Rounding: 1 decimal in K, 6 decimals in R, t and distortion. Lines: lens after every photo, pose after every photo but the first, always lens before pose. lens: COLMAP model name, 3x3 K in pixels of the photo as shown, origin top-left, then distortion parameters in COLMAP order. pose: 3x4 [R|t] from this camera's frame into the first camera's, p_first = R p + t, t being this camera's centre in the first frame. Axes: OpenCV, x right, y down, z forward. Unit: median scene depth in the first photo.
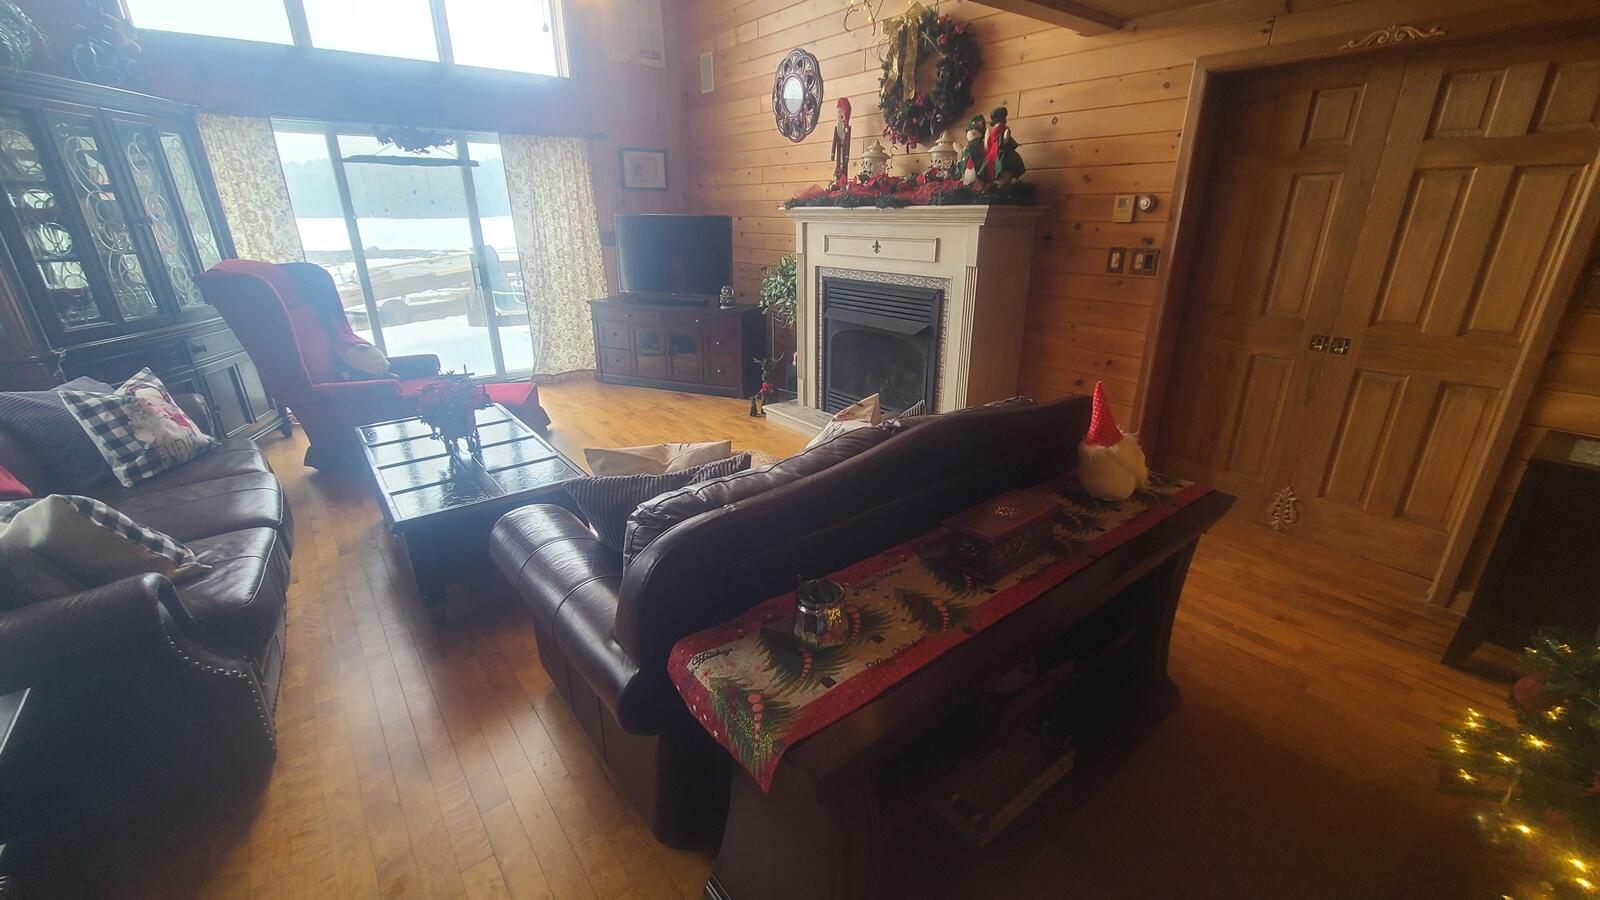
lens RADIAL K [[652.7, 0, 806.6], [0, 652.7, 455.2], [0, 0, 1]] dist [-0.000122, -0.000271]
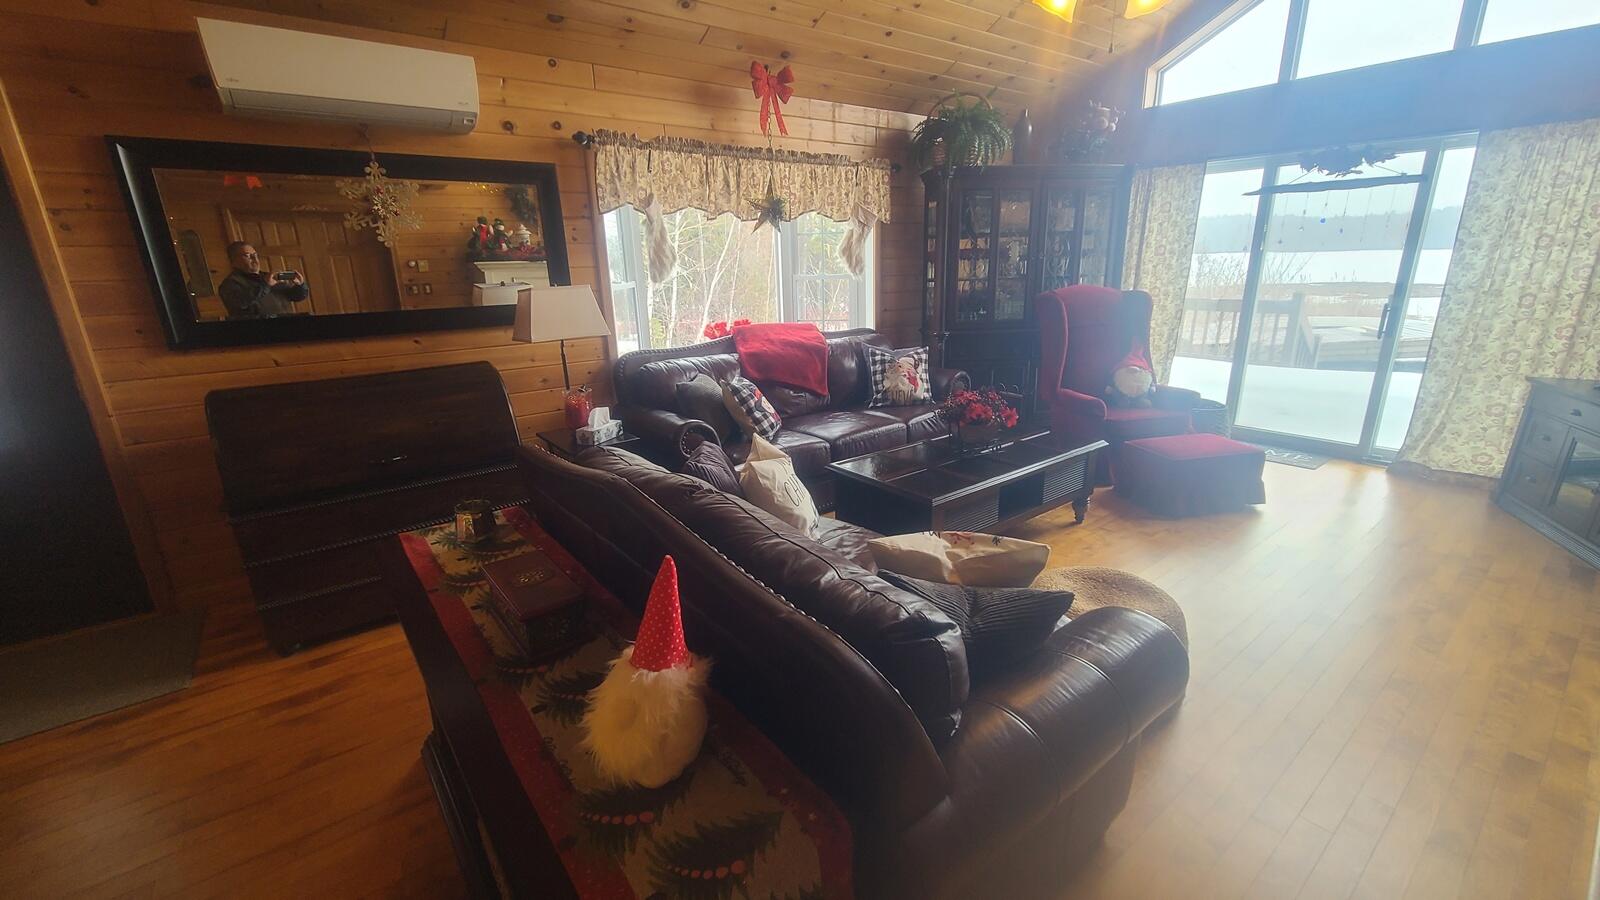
lens RADIAL K [[652.7, 0, 803.6], [0, 652.7, 455.0], [0, 0, 1]] dist [-0.000122, -0.000271]
pose [[-0.000948, 0.293245, -0.956037, 0.341217], [-0.329180, 0.902663, 0.277200, -0.135896], [0.944267, 0.314971, 0.095675, 0.366711]]
